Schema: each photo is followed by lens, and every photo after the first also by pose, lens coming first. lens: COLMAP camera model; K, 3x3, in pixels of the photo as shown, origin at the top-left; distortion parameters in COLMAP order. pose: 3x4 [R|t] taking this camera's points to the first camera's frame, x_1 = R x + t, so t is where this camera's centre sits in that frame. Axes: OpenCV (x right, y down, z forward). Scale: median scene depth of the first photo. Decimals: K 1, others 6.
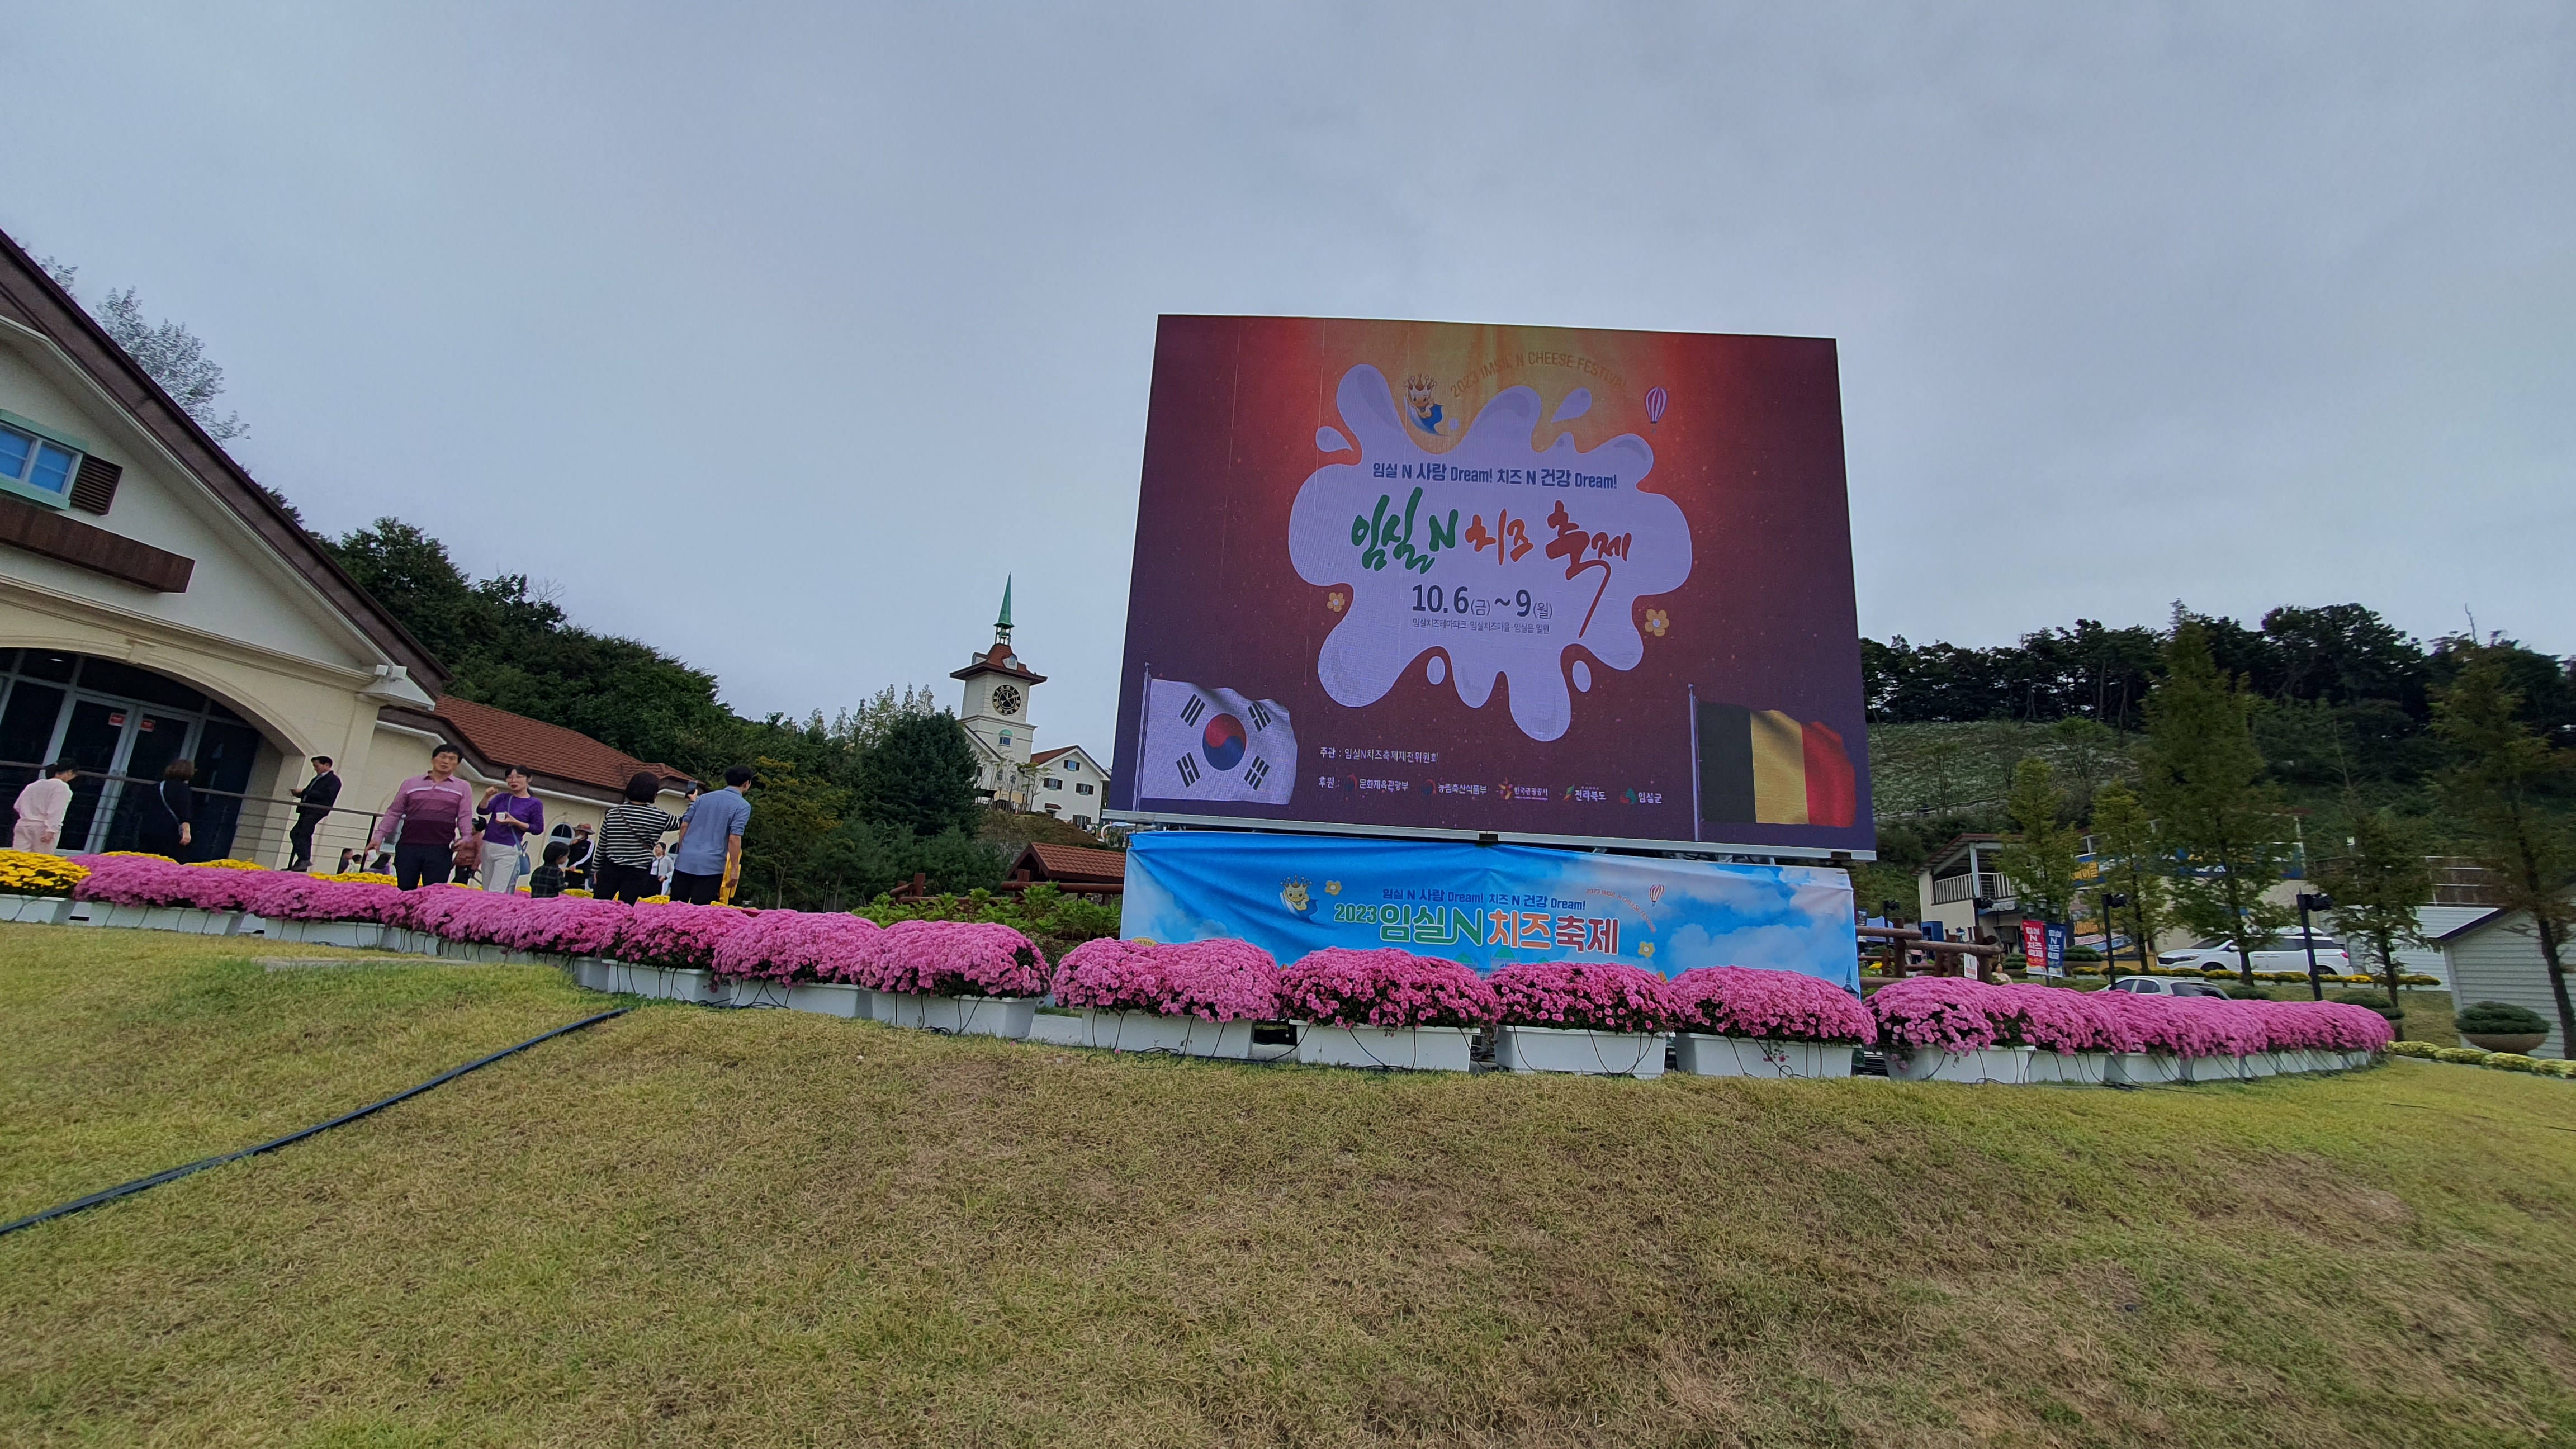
lens RADIAL K [[1051.5, 0, 1284.9], [0, 1051.5, 690.9], [0, 0, 1]] dist [0.002539, 0.000315]
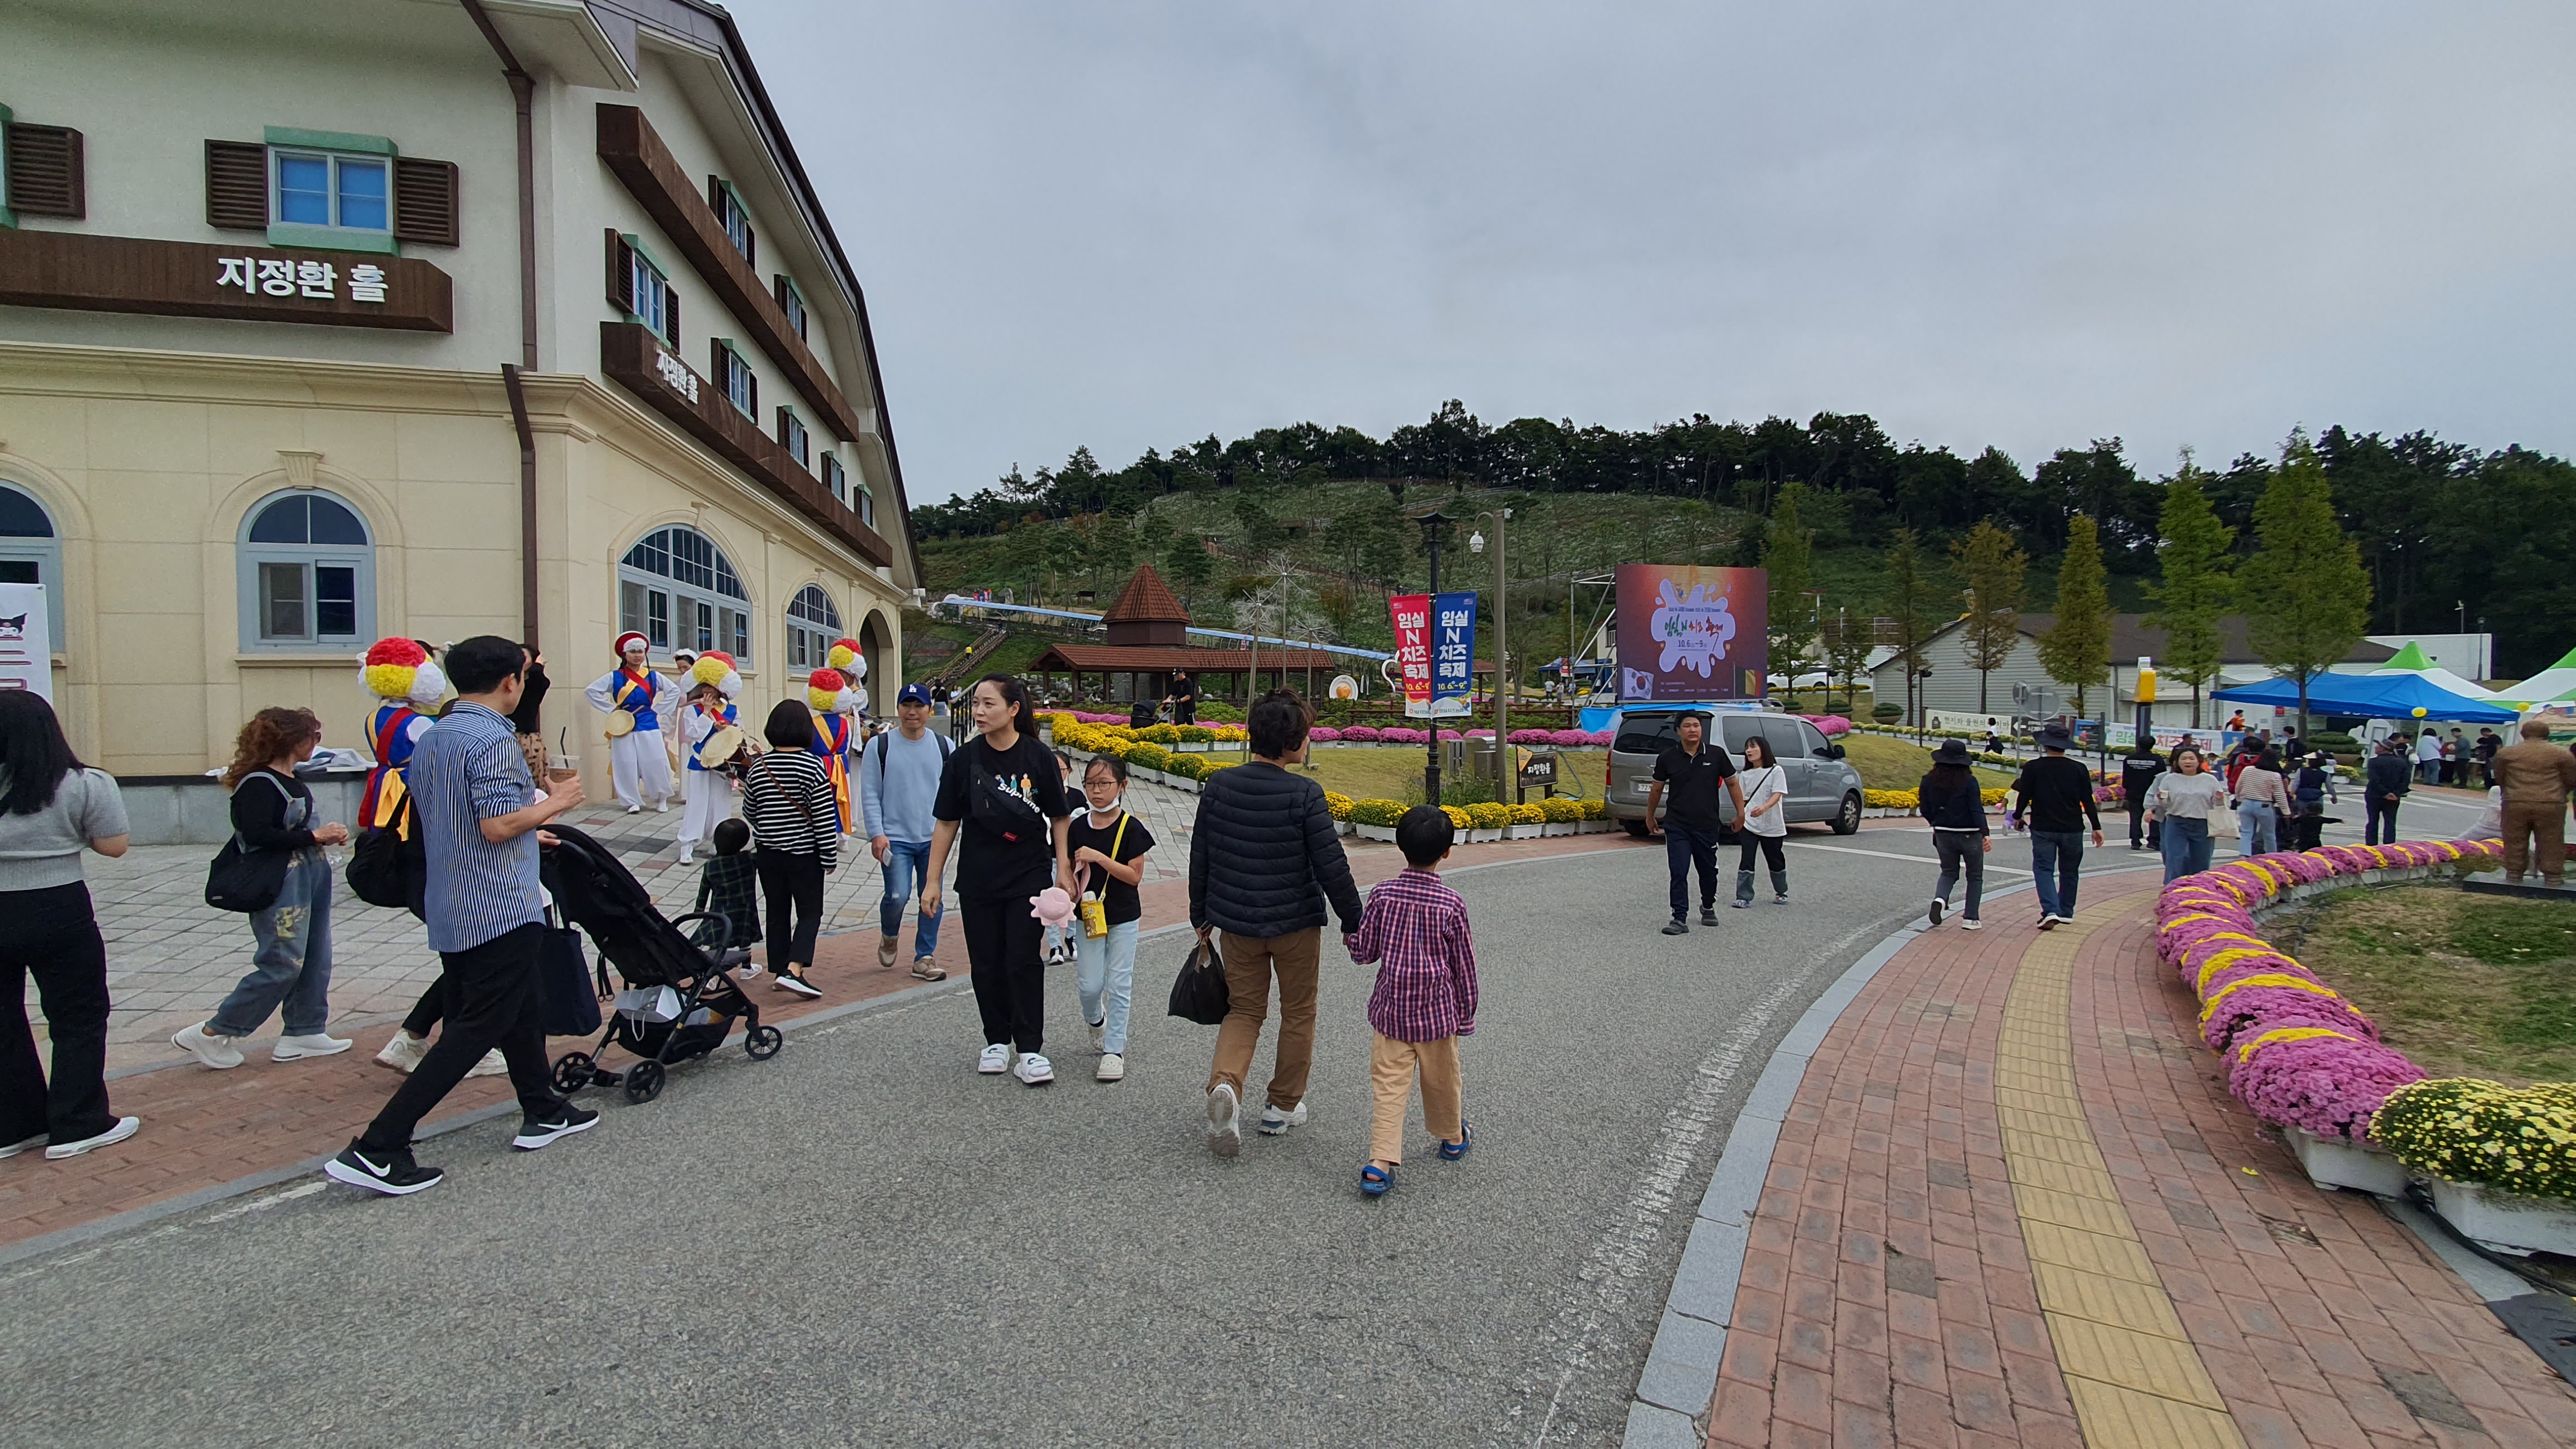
lens RADIAL K [[1051.5, 0, 1284.9], [0, 1051.5, 690.9], [0, 0, 1]] dist [0.002539, 0.000315]
pose [[0.952978, -0.063510, 0.296308, -0.149480], [-0.010581, 0.970222, 0.241985, -0.051725], [-0.302853, -0.233741, 0.923929, -0.136825]]
